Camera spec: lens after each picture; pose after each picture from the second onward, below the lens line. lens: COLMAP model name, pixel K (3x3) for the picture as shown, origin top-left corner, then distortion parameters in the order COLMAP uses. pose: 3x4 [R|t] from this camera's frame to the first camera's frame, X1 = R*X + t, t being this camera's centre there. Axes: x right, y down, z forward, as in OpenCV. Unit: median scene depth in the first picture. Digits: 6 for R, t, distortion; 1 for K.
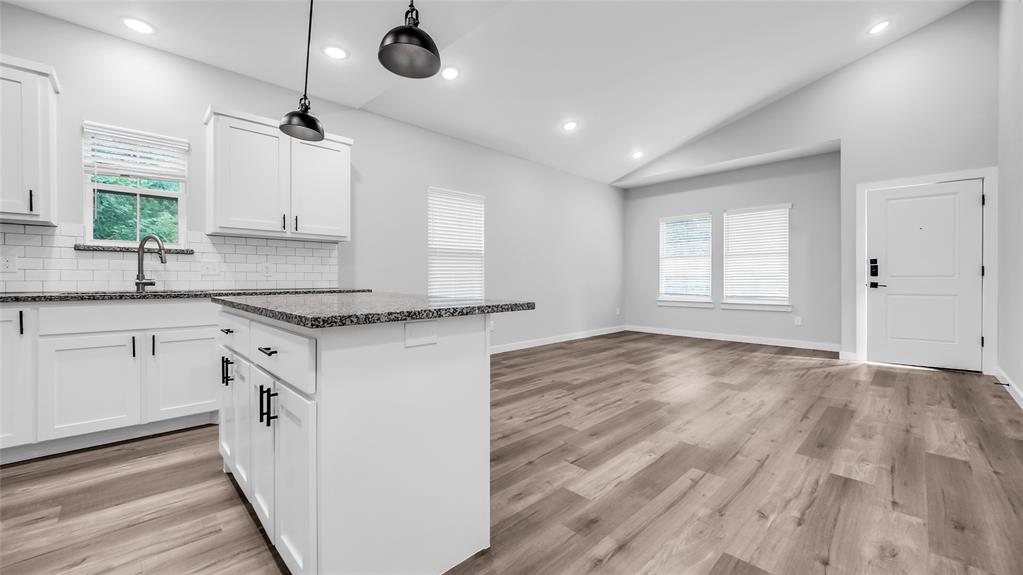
lens RADIAL K [[390.0, 0, 509.7], [0, 390.0, 284.0], [0, 0, 1]] dist [-0.013672, 0.000372]
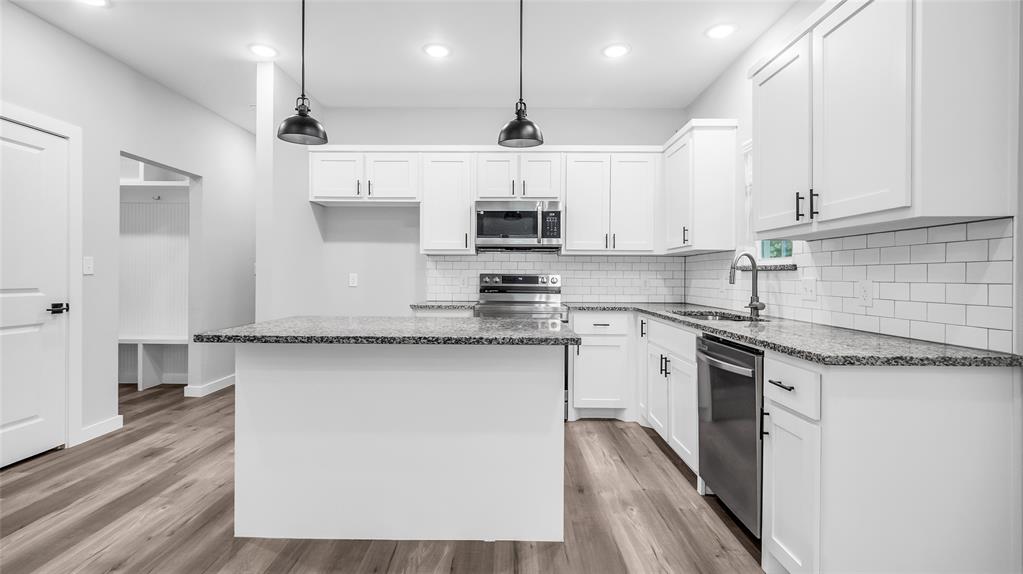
lens RADIAL K [[462.4, 0, 508.7], [0, 462.4, 276.3], [0, 0, 1]] dist [-0.004543, -0.000509]
pose [[-0.704383, -0.005004, -0.709803, 0.163533], [-0.019491, 0.999734, 0.012294, -0.065292], [0.709553, 0.022494, -0.704293, 1.219180]]
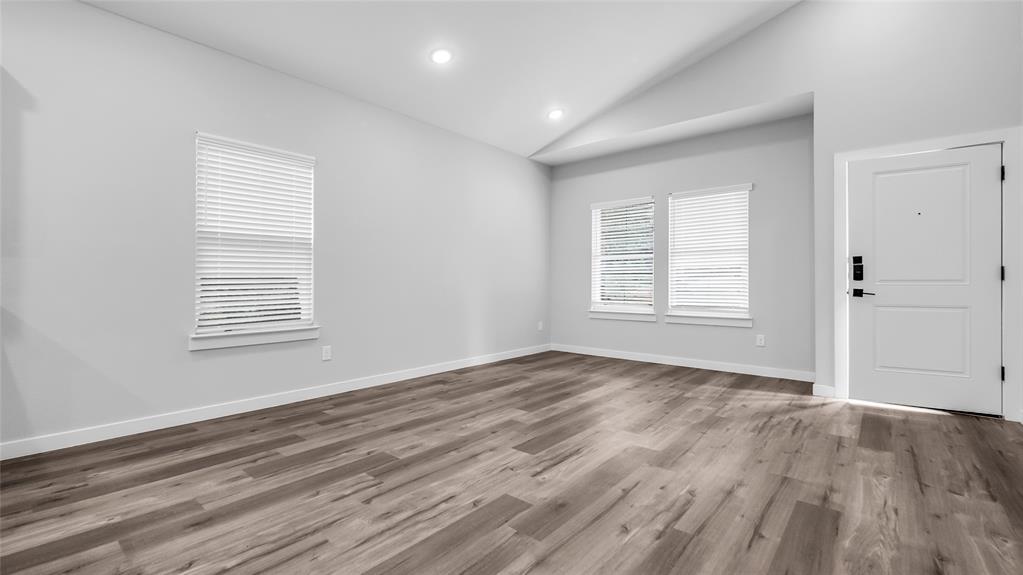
lens RADIAL K [[443.7, 0, 505.8], [0, 443.7, 284.6], [0, 0, 1]] dist [-0.004138, -0.000161]
pose [[0.994681, 0.003286, 0.102954, 0.313103], [-0.002351, 0.999955, -0.009202, -0.005017], [-0.102979, 0.008911, 0.994644, 0.371467]]
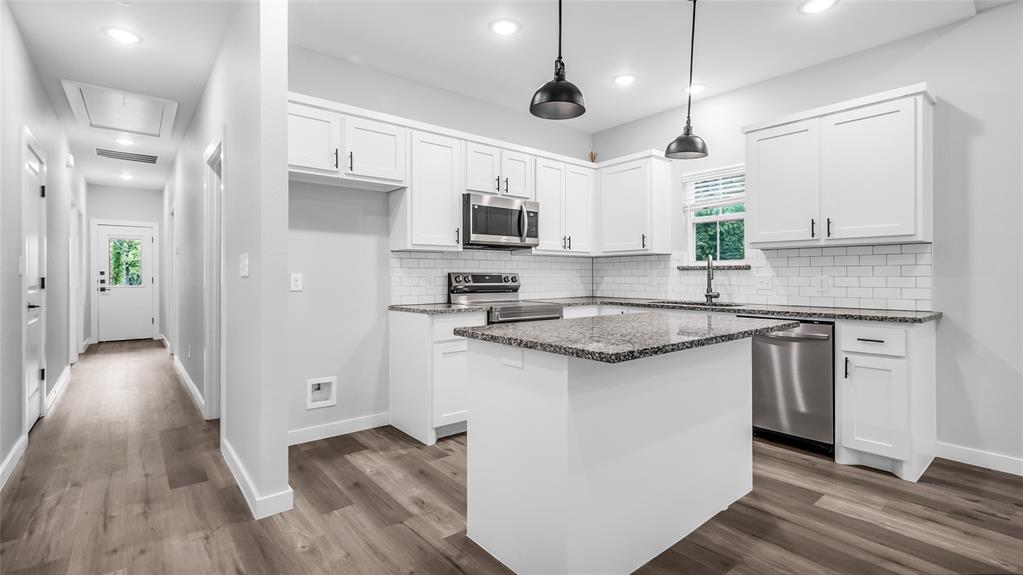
lens RADIAL K [[462.4, 0, 508.7], [0, 462.4, 276.8], [0, 0, 1]] dist [-0.004543, -0.000509]
pose [[-0.080491, 0.000810, -0.996755, 0.482045], [-0.016118, 0.999868, 0.002114, -0.048478], [0.996625, 0.016235, -0.080467, 0.447323]]
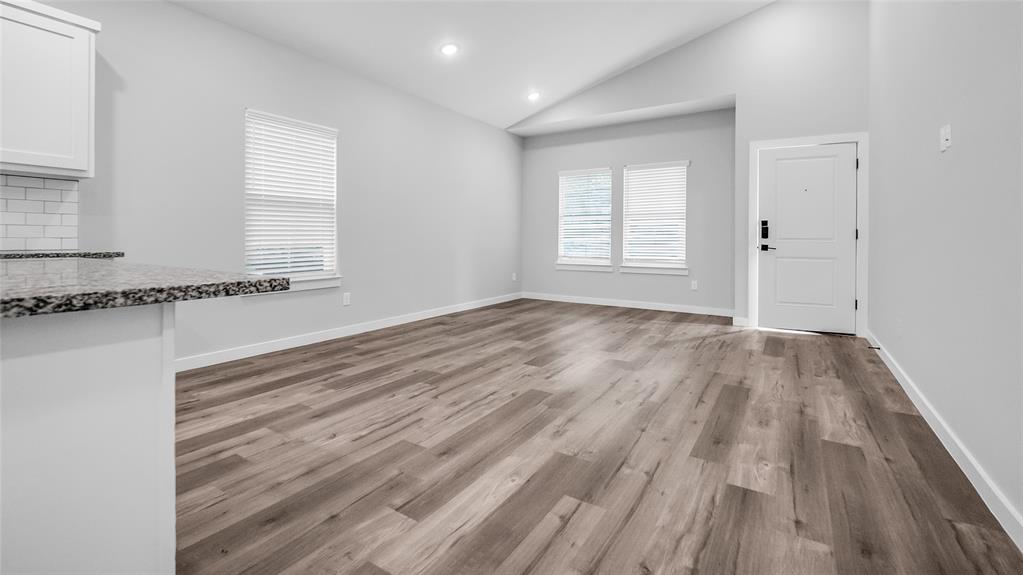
lens RADIAL K [[430.9, 0, 515.4], [0, 430.9, 247.0], [0, 0, 1]] dist [0.025437, -0.026061]
pose [[0.970179, 0.003041, 0.242372, 0.120141], [-0.004188, 0.999982, 0.004216, -0.001123], [-0.242355, -0.005105, 0.970174, 0.152018]]
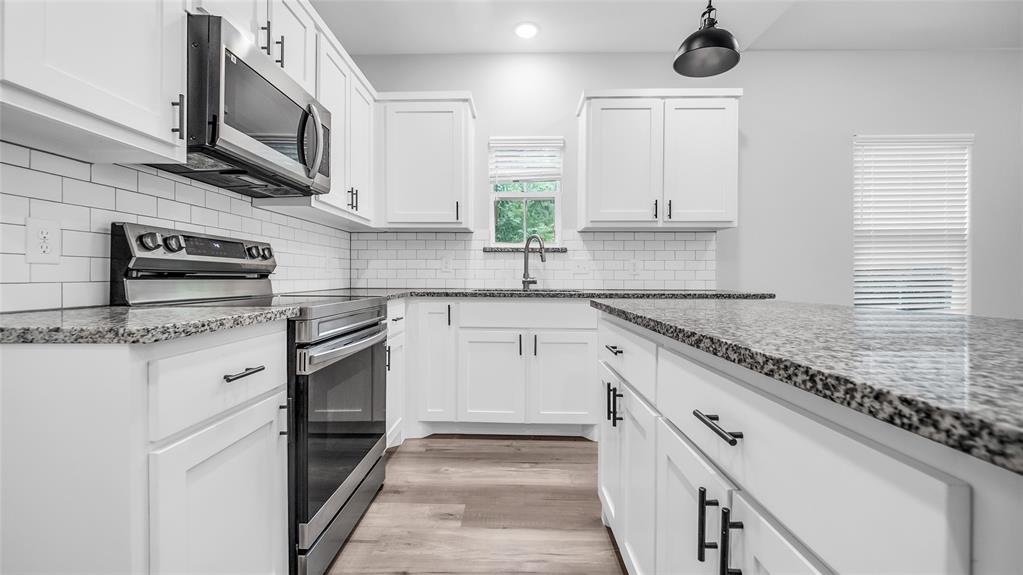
lens RADIAL K [[410.2, 0, 508.3], [0, 410.2, 275.2], [0, 0, 1]] dist [-0.000720, -0.000035]
pose [[0.698190, -0.001146, -0.715911, -0.186441], [-0.015059, 0.999754, -0.016286, -0.000863], [0.715754, 0.022151, 0.698001, 0.181081]]
